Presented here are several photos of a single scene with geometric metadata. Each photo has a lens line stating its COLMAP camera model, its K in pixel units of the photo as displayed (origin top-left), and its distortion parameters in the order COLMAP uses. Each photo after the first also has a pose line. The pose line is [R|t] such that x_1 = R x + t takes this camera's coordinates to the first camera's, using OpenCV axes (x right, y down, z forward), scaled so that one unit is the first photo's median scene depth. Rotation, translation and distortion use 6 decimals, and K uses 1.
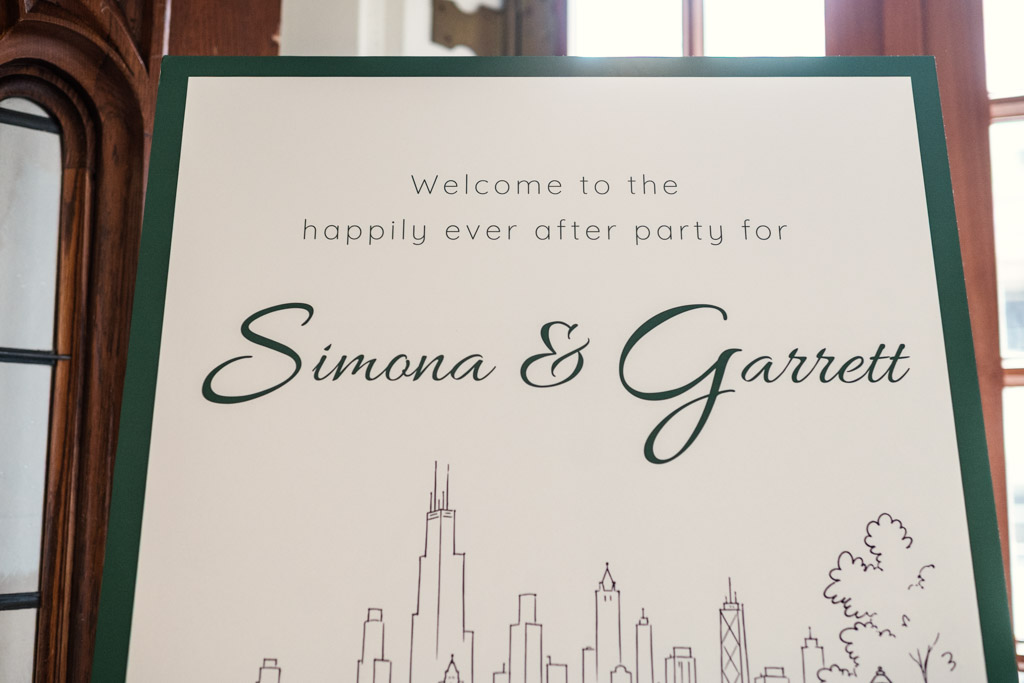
lens RADIAL K [[977.0, 0, 512.0], [0, 977.0, 341.5], [0, 0, 1]] dist [-0.013235, 0.014933]
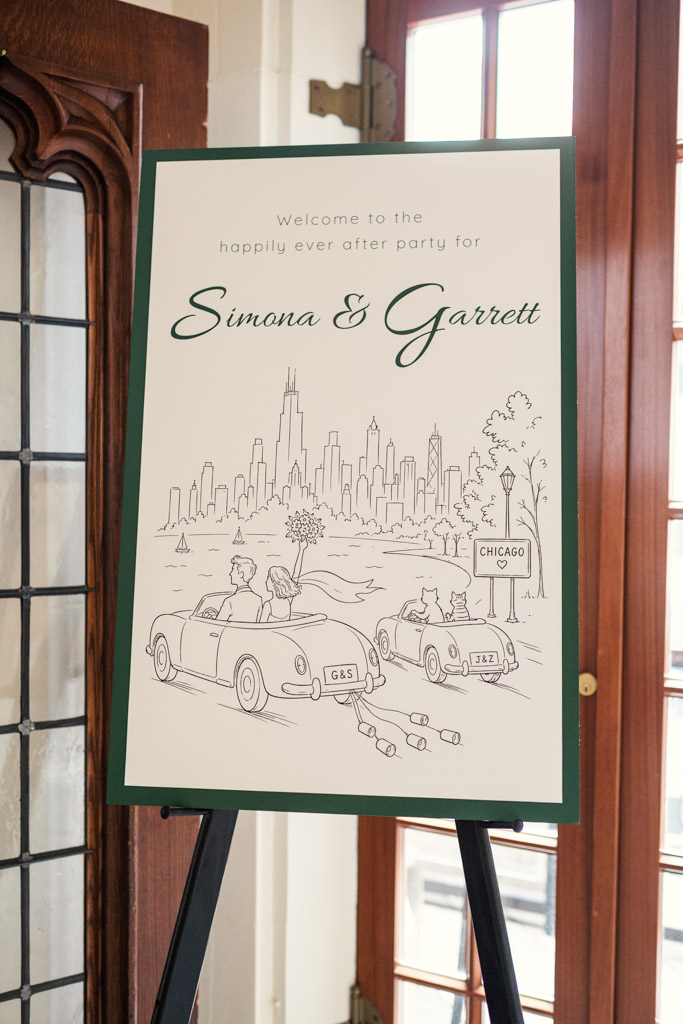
lens RADIAL K [[977.0, 0, 343.8], [0, 977.0, 496.8], [0, 0, 1]] dist [-0.013235, 0.014933]
pose [[0.993206, 0.007119, -0.116155, 0.251669], [0.009724, 0.989560, 0.143792, 0.096476], [0.115966, -0.143945, 0.982767, -0.914828]]
